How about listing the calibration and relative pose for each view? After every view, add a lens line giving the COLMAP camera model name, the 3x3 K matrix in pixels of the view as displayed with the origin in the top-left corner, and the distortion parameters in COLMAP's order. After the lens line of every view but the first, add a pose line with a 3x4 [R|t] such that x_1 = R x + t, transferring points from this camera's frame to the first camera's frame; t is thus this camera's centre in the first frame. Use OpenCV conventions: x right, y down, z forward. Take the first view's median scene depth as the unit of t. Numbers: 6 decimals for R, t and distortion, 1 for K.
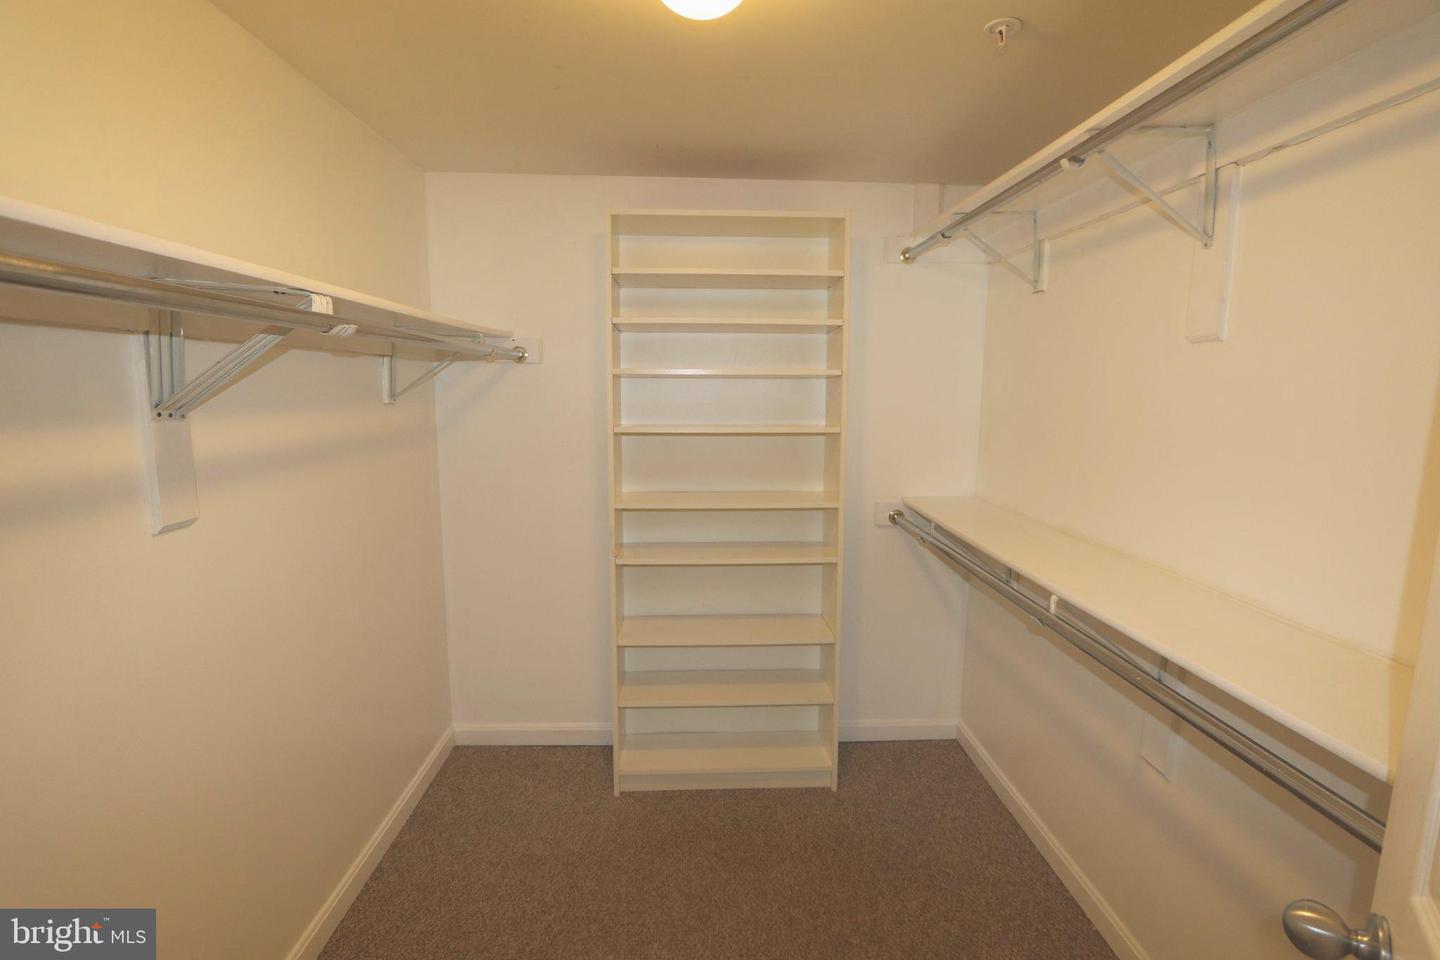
lens RADIAL K [[663.2, 0, 721.7], [0, 663.2, 479.0], [0, 0, 1]] dist [-0.016451, 0.002014]
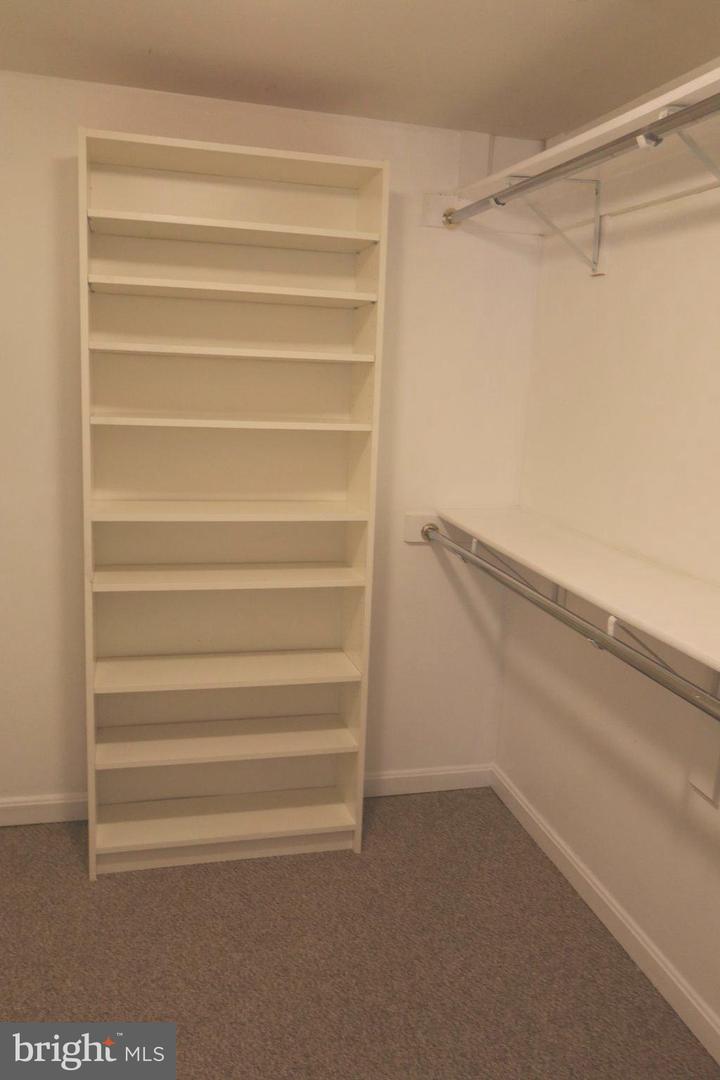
lens RADIAL K [[865.2, 0, 358.2], [0, 865.2, 540.7], [0, 0, 1]] dist [0.002409, 0.015084]
pose [[0.977464, -0.002808, 0.211086, -0.073371], [-0.011113, 0.997841, 0.064736, -0.003204], [-0.210812, -0.065623, 0.975322, -0.075395]]
